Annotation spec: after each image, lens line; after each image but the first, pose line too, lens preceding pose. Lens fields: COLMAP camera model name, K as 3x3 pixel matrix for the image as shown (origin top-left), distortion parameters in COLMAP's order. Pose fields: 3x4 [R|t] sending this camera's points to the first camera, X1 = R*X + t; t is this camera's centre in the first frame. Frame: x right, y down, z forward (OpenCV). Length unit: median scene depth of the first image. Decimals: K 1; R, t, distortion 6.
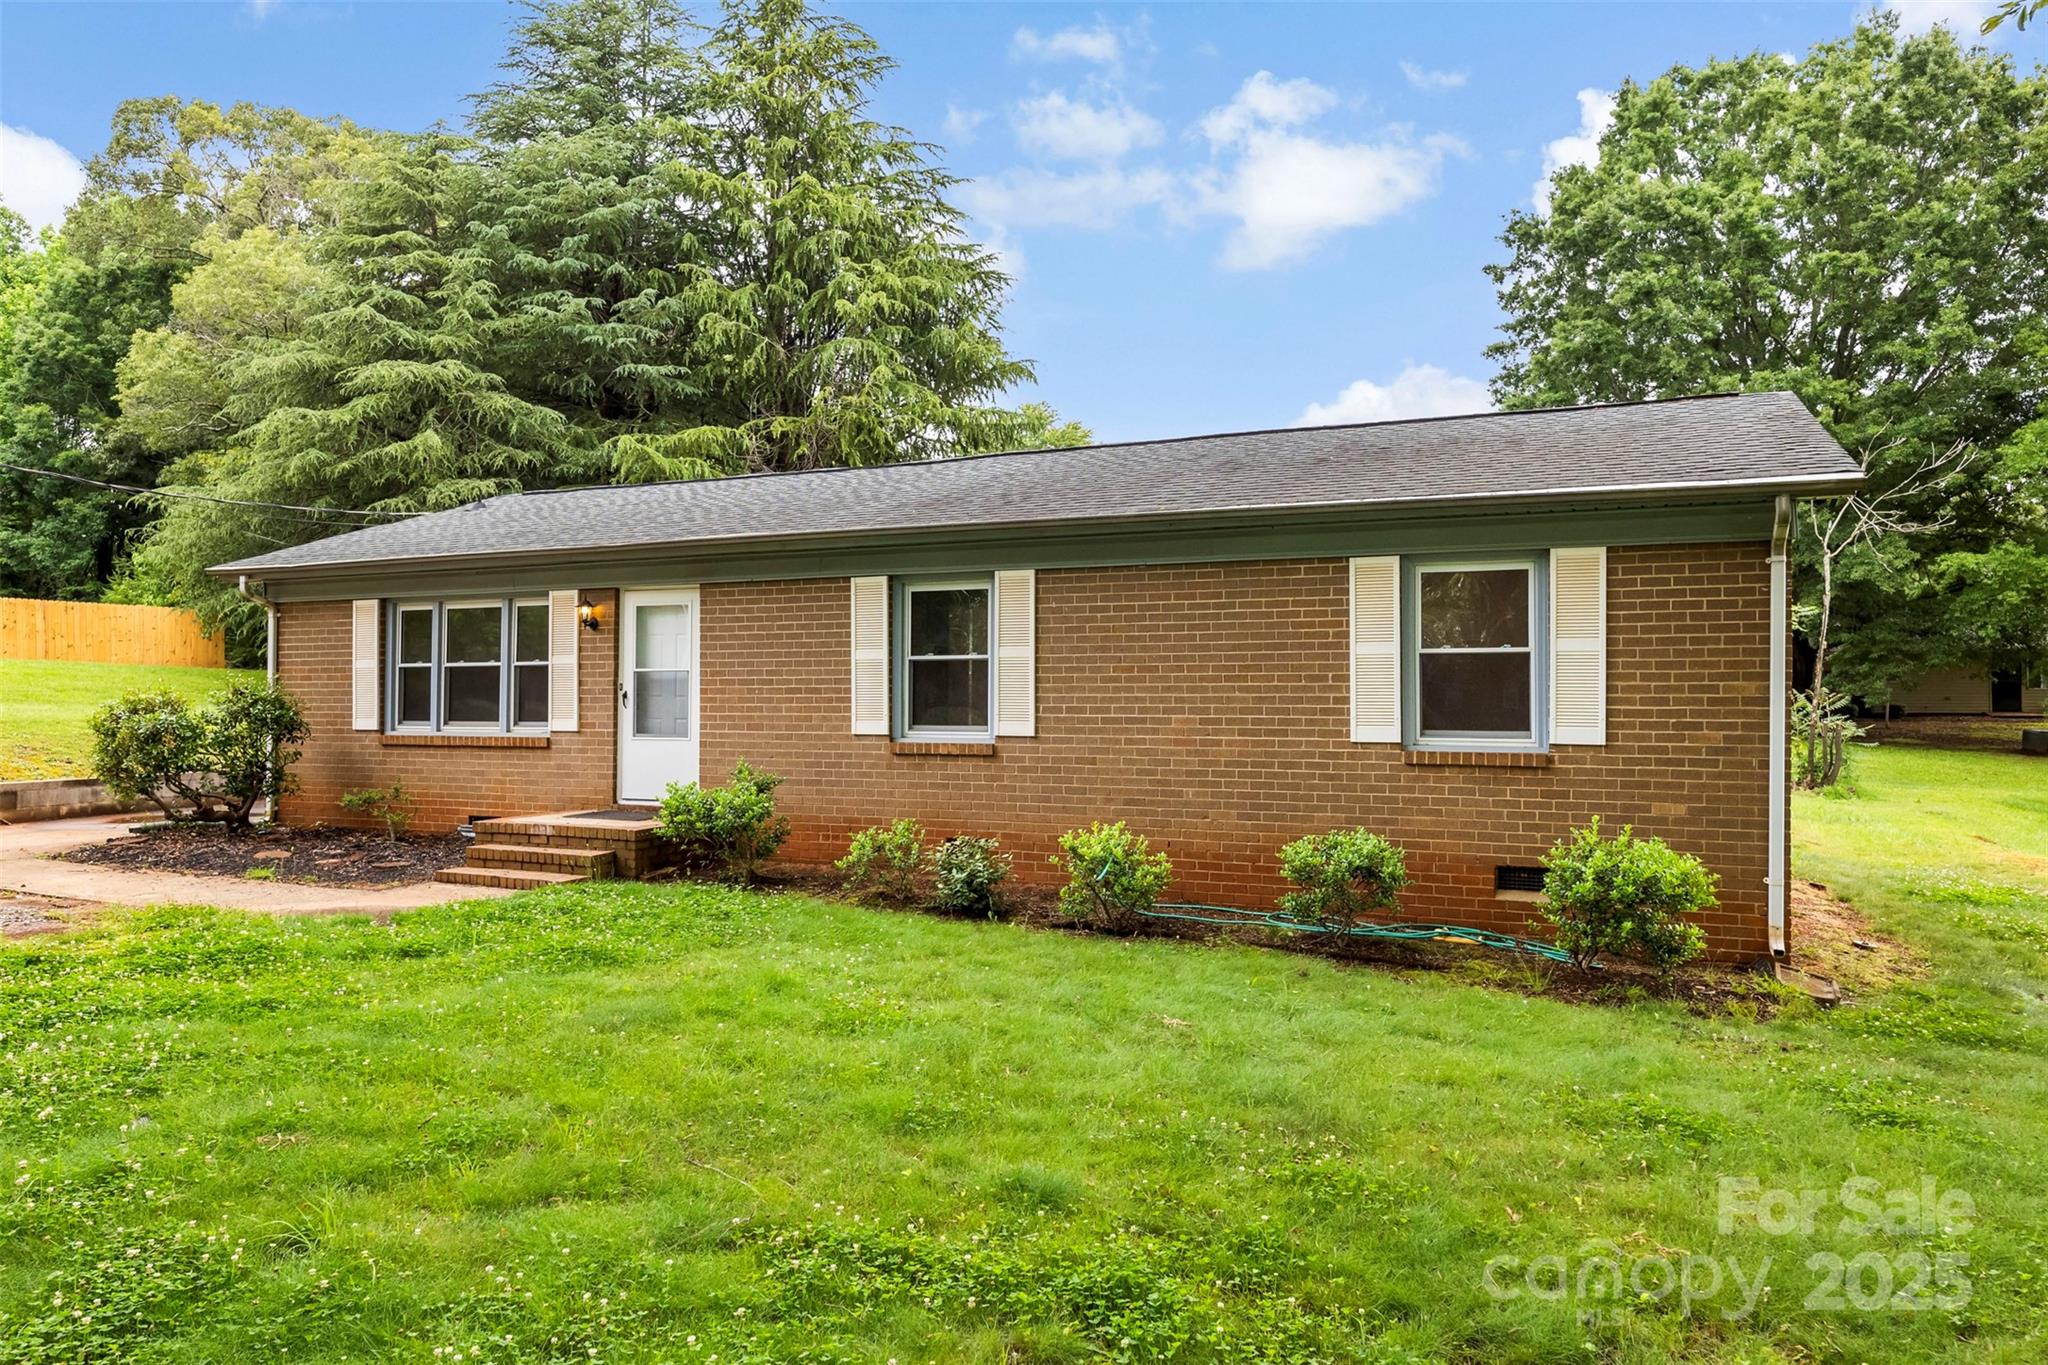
lens RADIAL K [[1345.0, 0, 1024.0], [0, 1345.0, 682.5], [0, 0, 1]] dist [-0.001087, 0.002763]
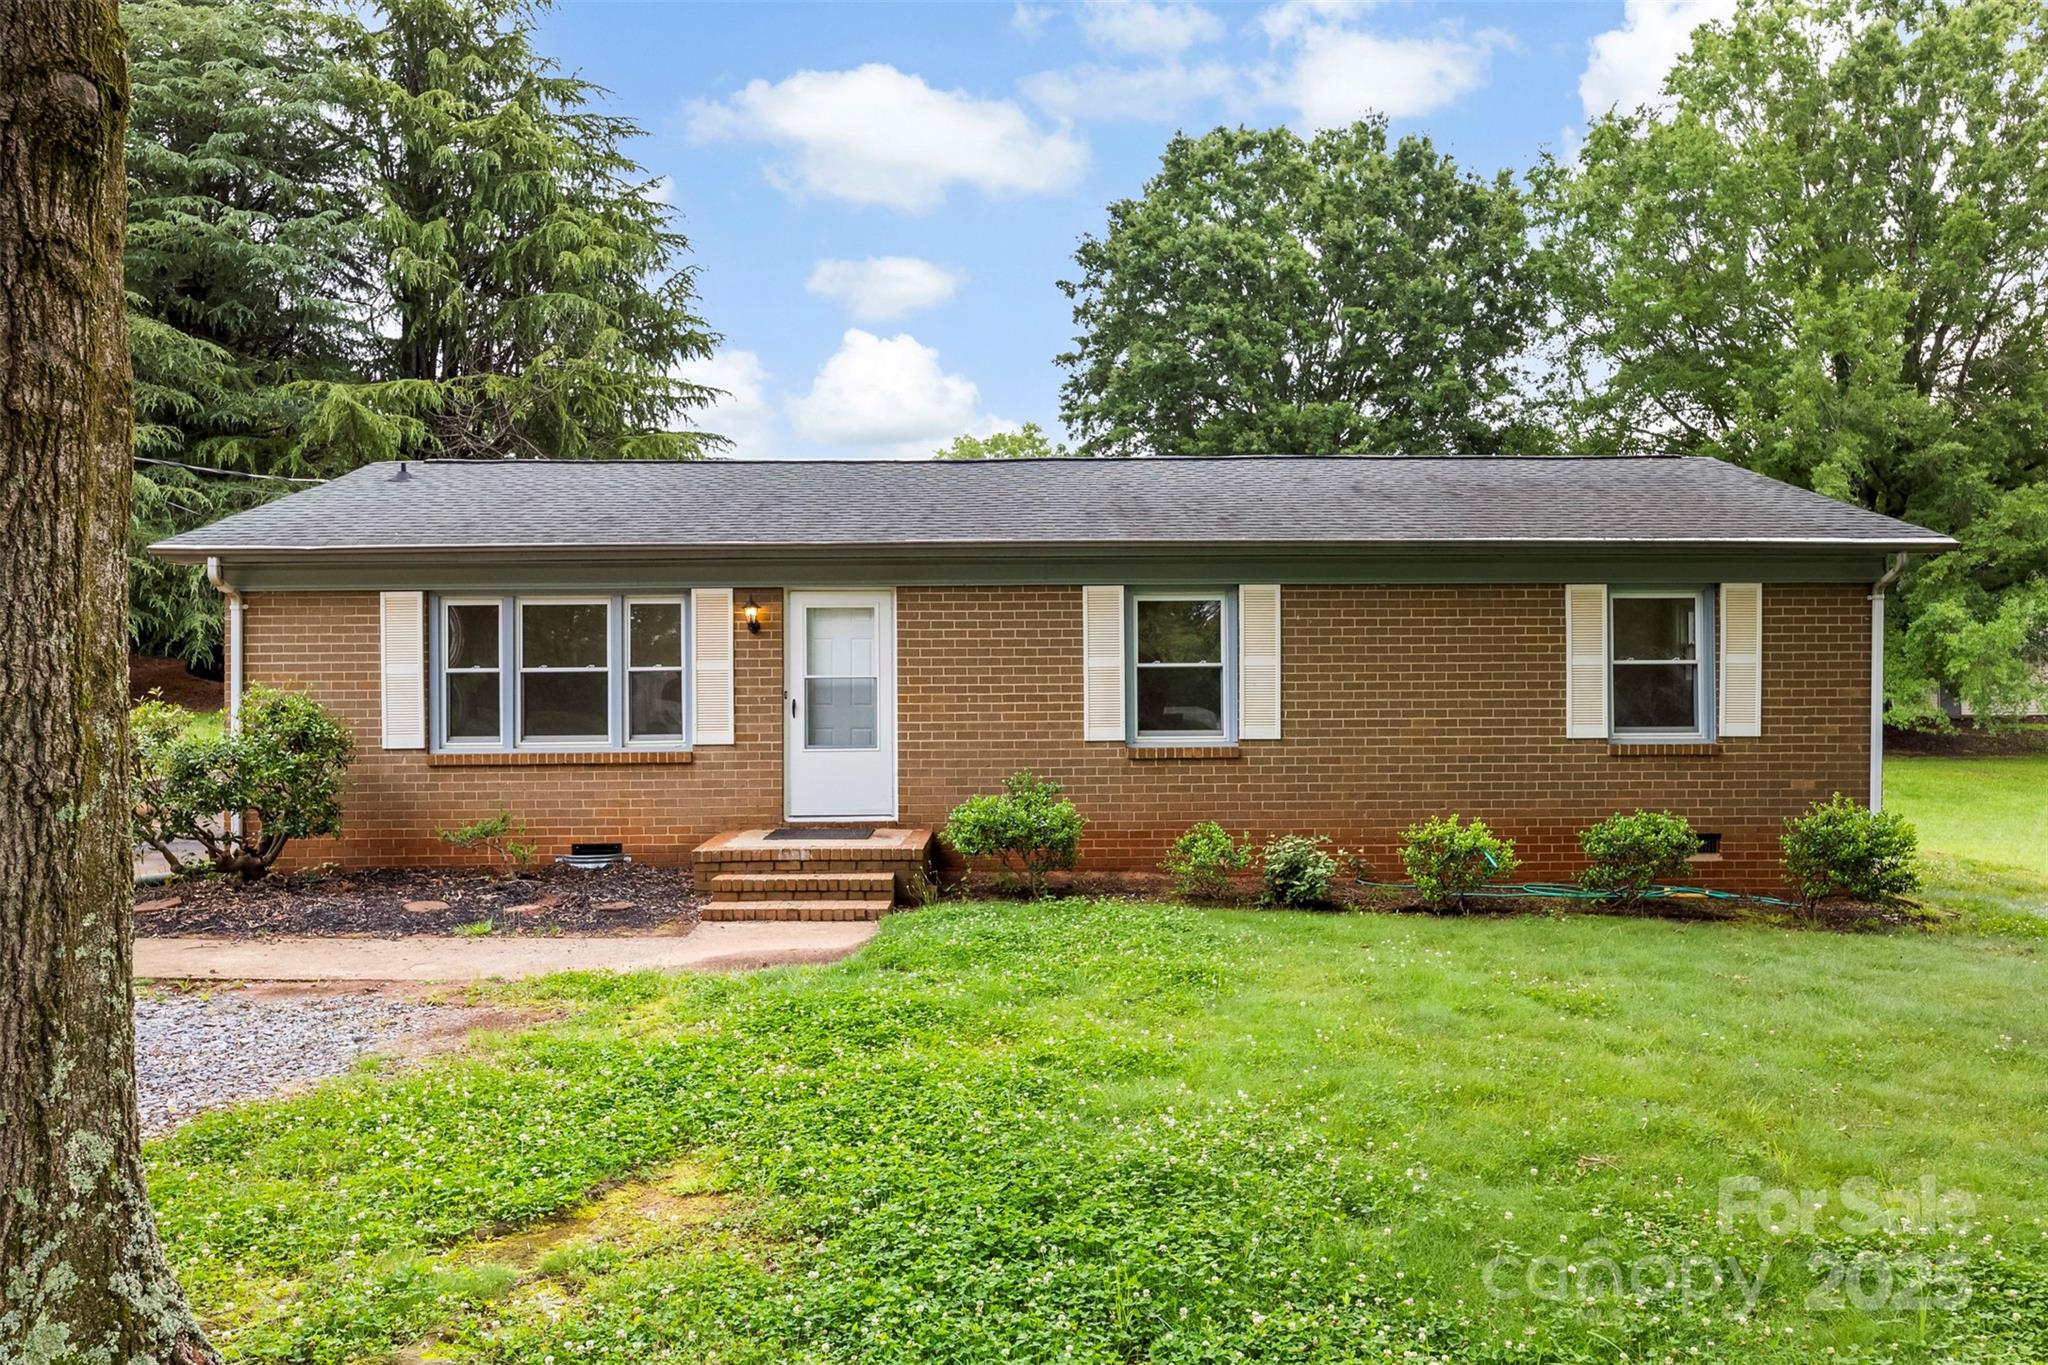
lens RADIAL K [[1345.0, 0, 1024.0], [0, 1345.0, 682.5], [0, 0, 1]] dist [-0.001087, 0.002763]
pose [[0.904752, -0.009878, 0.425825, -0.576290], [0.002145, 0.999824, 0.018636, -0.023521], [-0.425934, -0.015948, 0.904614, 0.099765]]
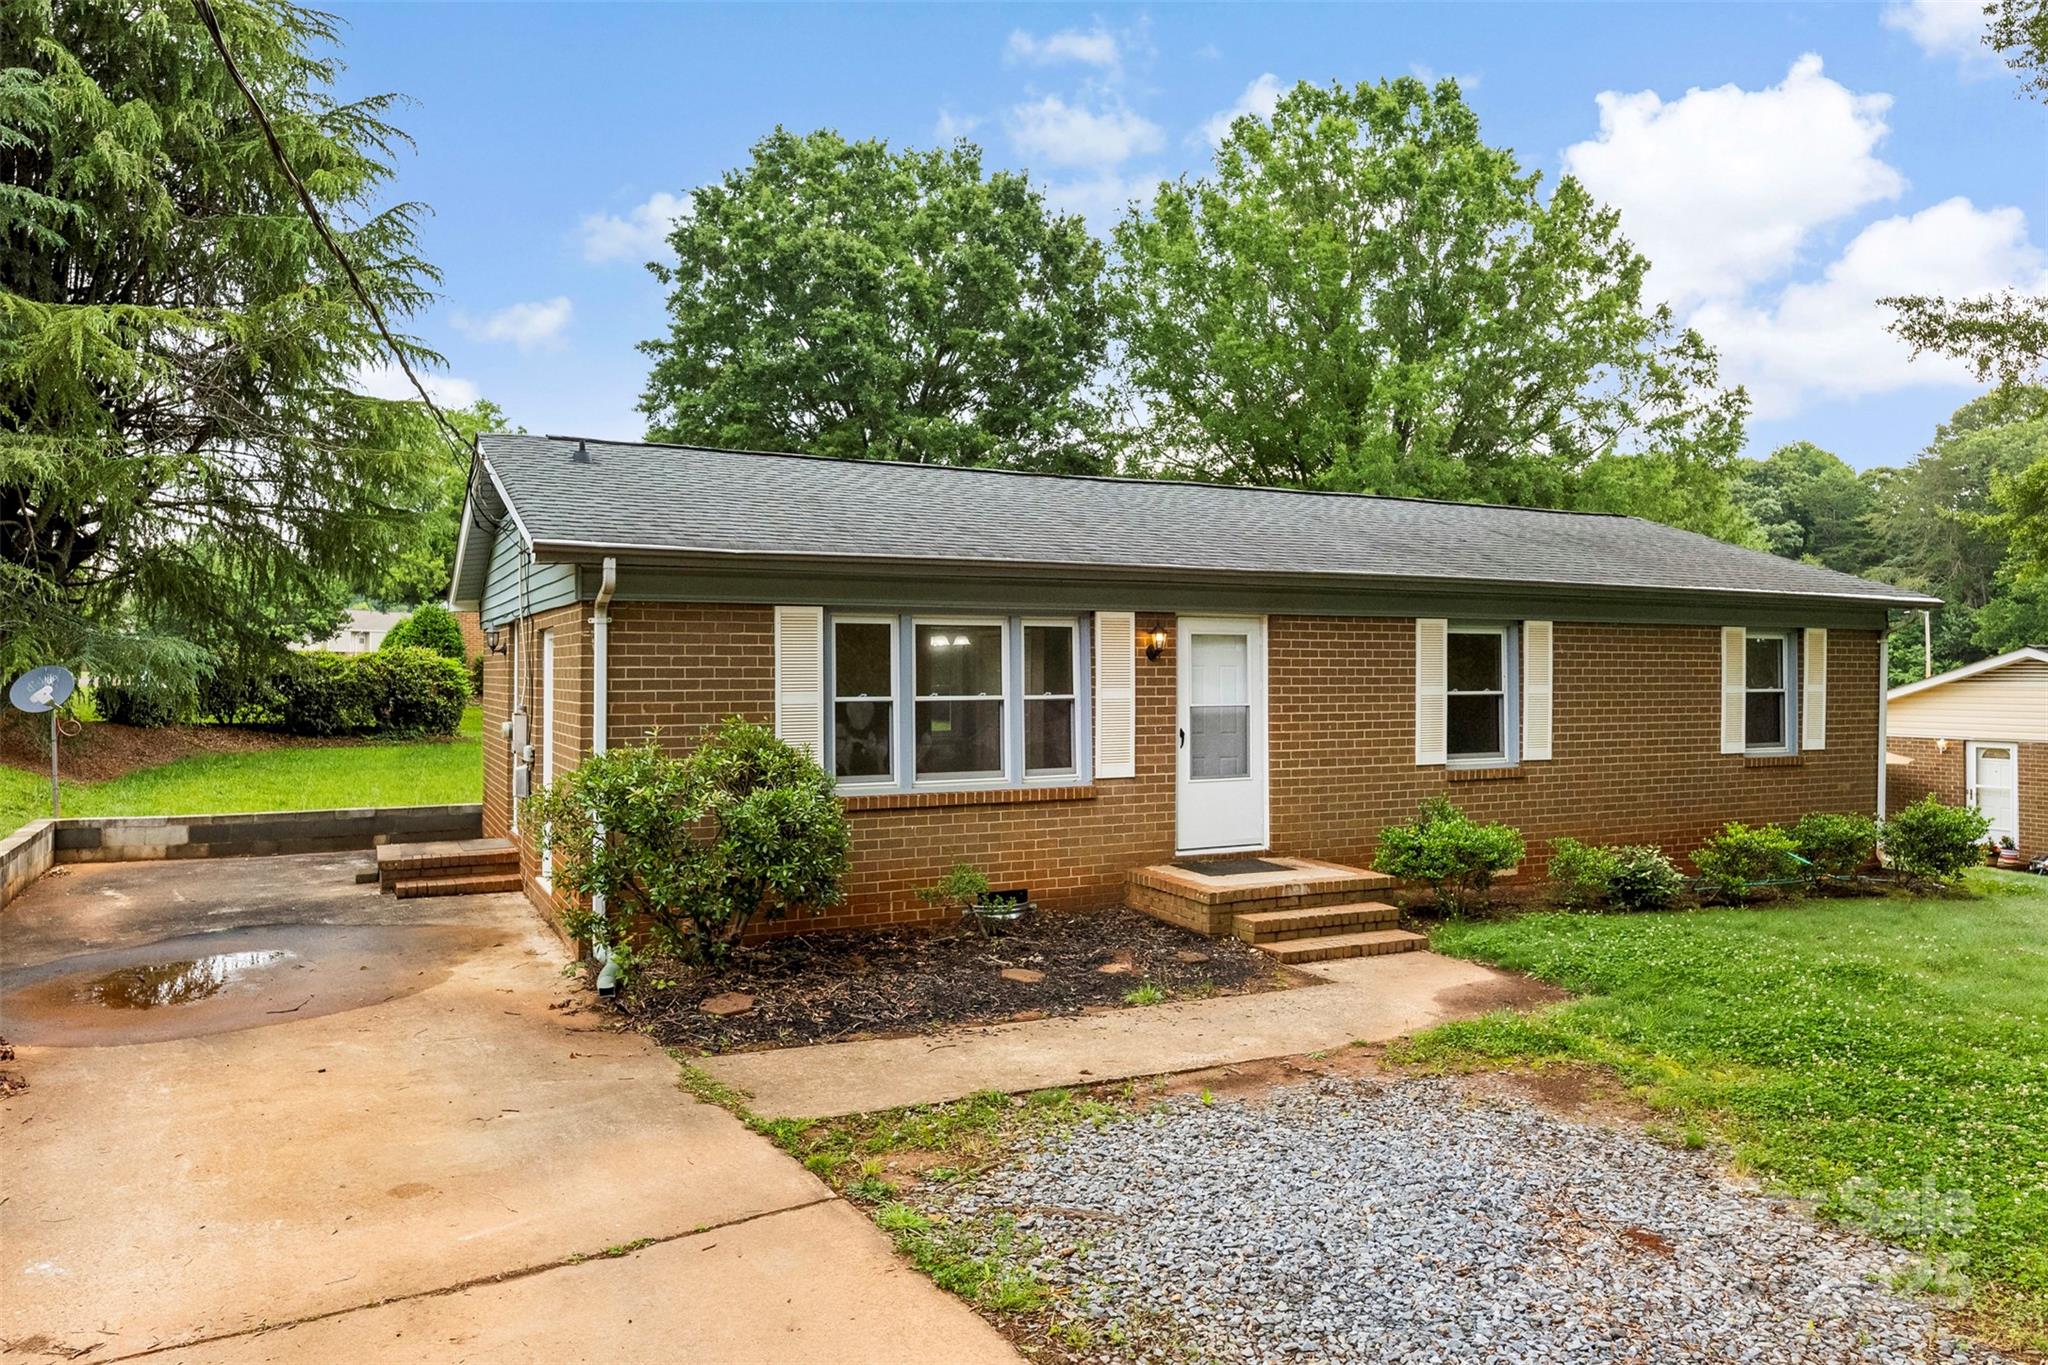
lens RADIAL K [[1404.8, 0, 1024.3], [0, 1404.8, 695.6], [0, 0, 1]] dist [0.001061, 0.002011]
pose [[0.625689, -0.007730, 0.780034, -1.146858], [-0.002597, 0.999925, 0.011993, -0.028222], [-0.780068, -0.009529, 0.625622, 0.523473]]
